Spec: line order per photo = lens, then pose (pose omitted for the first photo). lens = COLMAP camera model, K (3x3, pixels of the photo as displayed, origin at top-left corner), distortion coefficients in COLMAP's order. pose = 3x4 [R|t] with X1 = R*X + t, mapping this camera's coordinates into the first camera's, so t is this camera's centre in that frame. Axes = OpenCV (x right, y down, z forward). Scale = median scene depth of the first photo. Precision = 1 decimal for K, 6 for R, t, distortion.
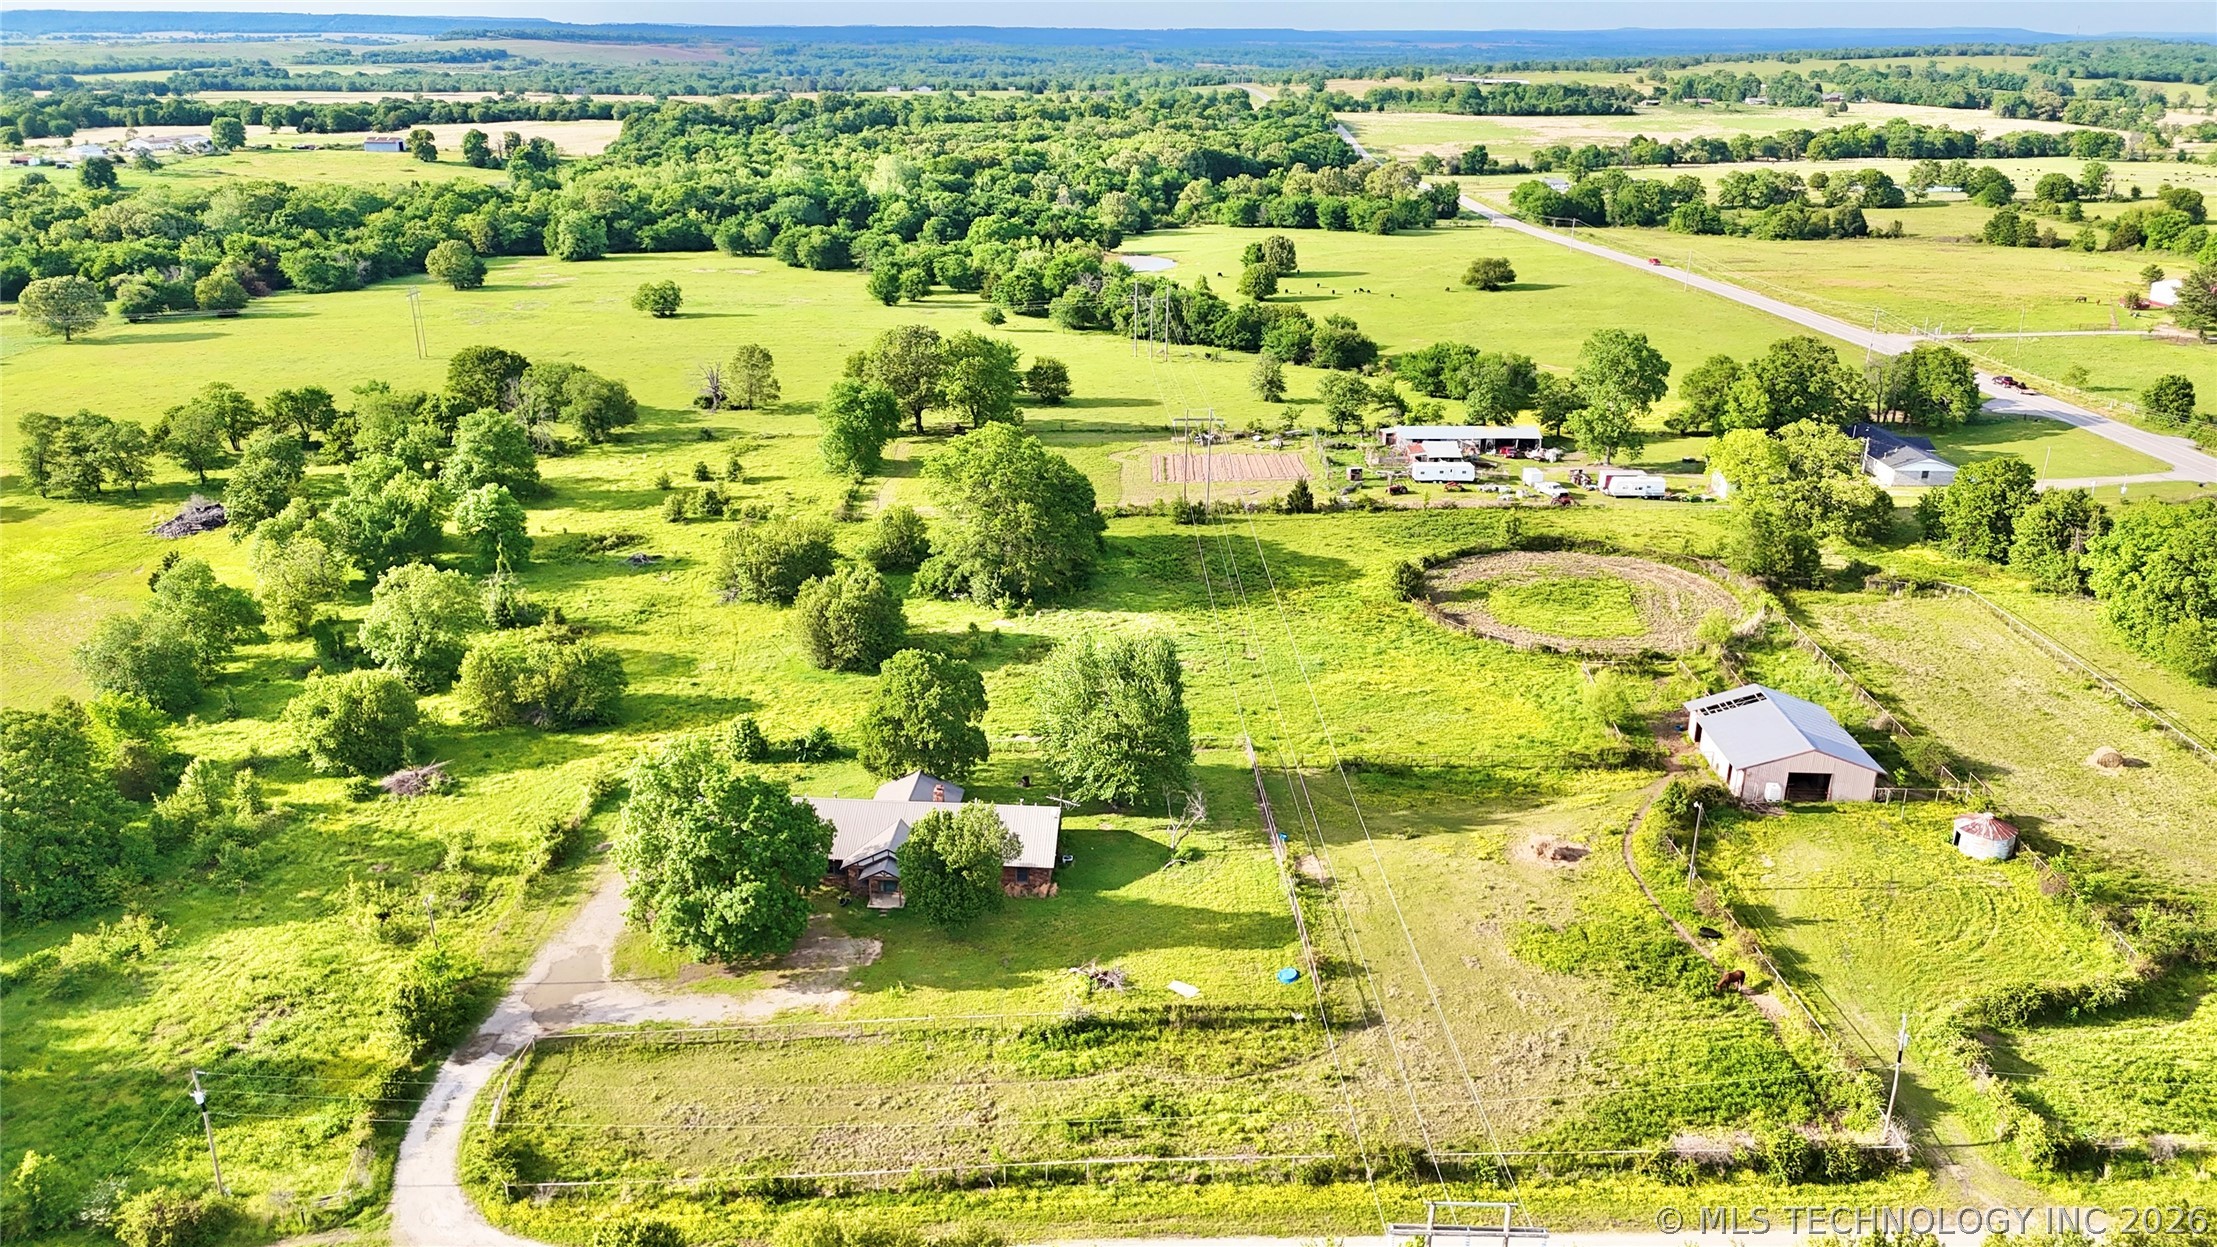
lens RADIAL K [[1632.3, 0, 1097.1], [0, 1632.3, 627.4], [0, 0, 1]] dist [0.062071, -0.059035]
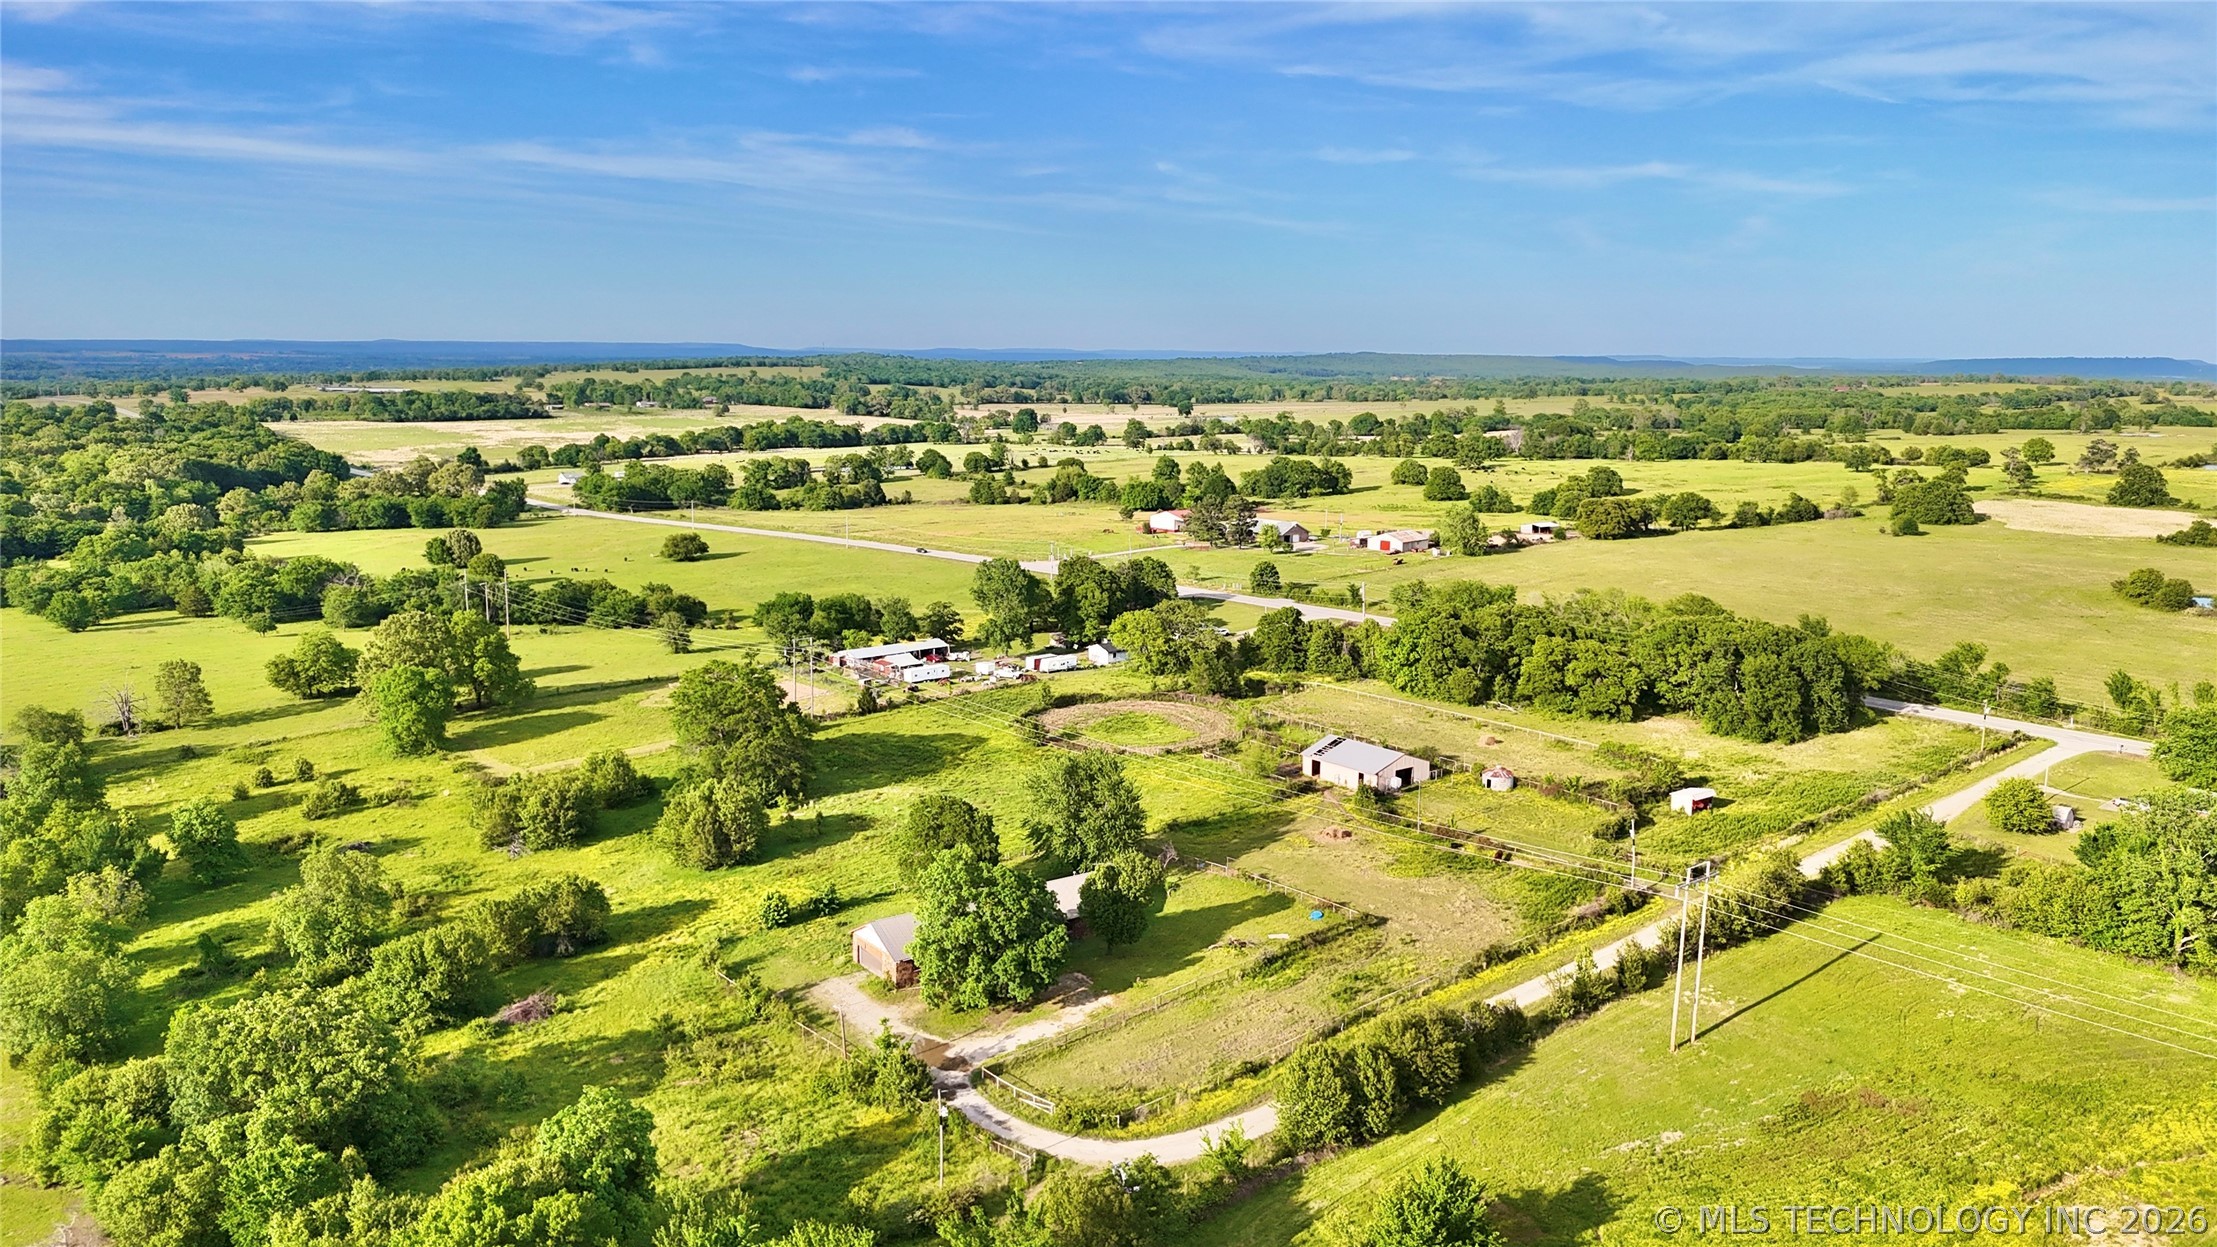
lens RADIAL K [[1632.3, 0, 1110.7], [0, 1632.3, 642.4], [0, 0, 1]] dist [0.062071, -0.059035]
pose [[0.759680, -0.116647, 0.639750, -0.708424], [0.221419, 0.971396, -0.085811, 0.032693], [-0.611441, 0.206842, 0.763778, -0.100877]]
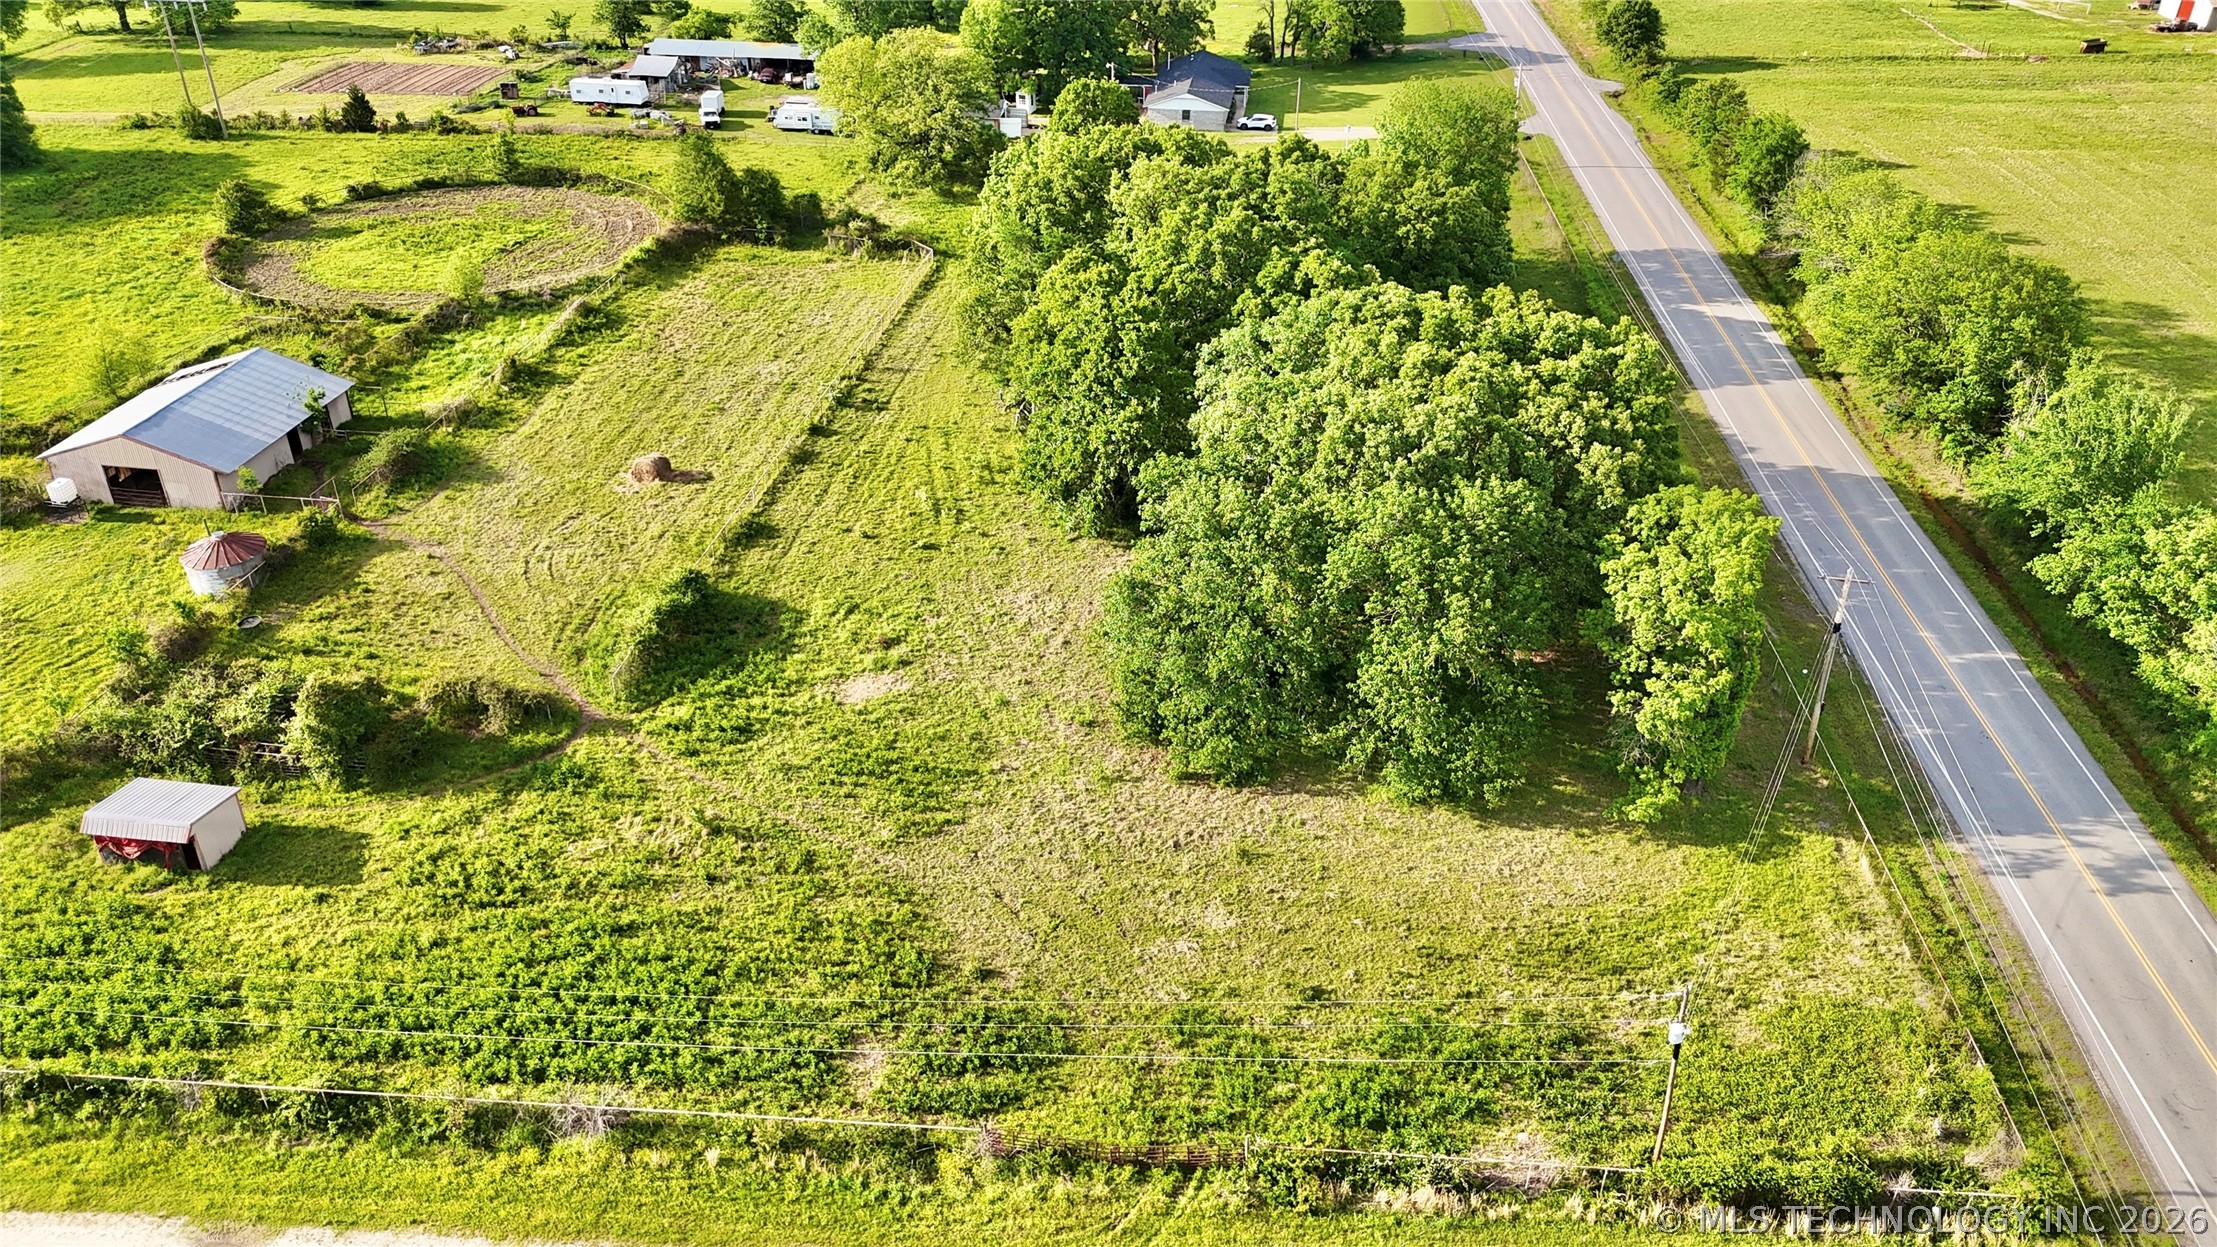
lens RADIAL K [[1632.3, 0, 1116.3], [0, 1632.3, 628.5], [0, 0, 1]] dist [0.062071, -0.059035]
pose [[0.995458, 0.054182, -0.078277, 0.769624], [-0.038857, 0.981879, 0.185483, 0.005448], [0.086909, -0.181599, 0.979525, 0.261446]]
